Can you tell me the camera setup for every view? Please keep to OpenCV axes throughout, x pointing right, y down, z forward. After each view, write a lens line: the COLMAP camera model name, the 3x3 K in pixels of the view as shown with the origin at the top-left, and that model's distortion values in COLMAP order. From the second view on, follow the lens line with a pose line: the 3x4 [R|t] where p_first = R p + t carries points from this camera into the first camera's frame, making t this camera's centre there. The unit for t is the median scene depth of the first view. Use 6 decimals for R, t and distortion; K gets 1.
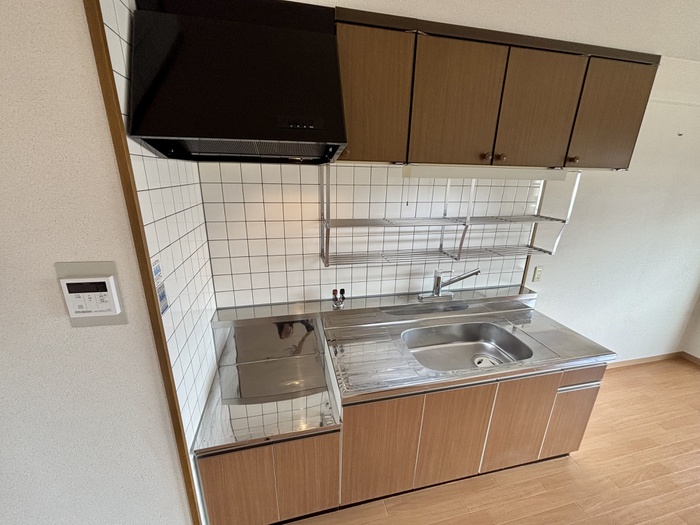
lens RADIAL K [[282.1, 0, 351.1], [0, 282.1, 261.3], [0, 0, 1]] dist [0.003907, 0.000473]
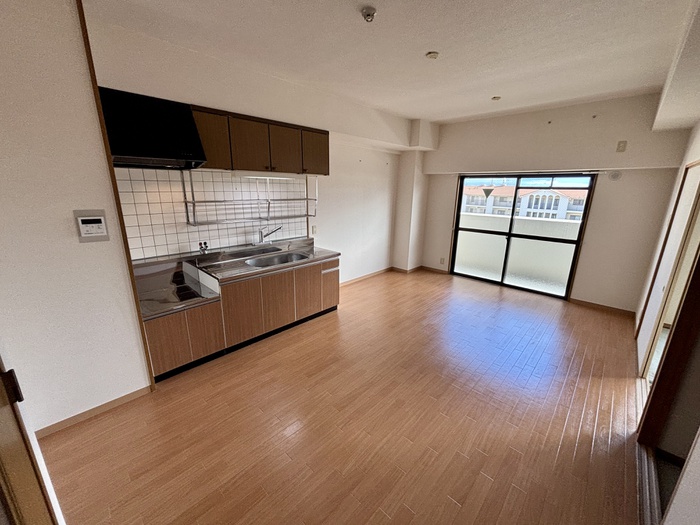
lens RADIAL K [[282.1, 0, 351.3], [0, 282.1, 261.1], [0, 0, 1]] dist [0.003907, 0.000473]
pose [[0.838018, -0.149555, 0.524747, -0.250216], [0.167582, 0.985768, 0.013320, 0.412751], [-0.519271, 0.076776, 0.851154, -1.123091]]
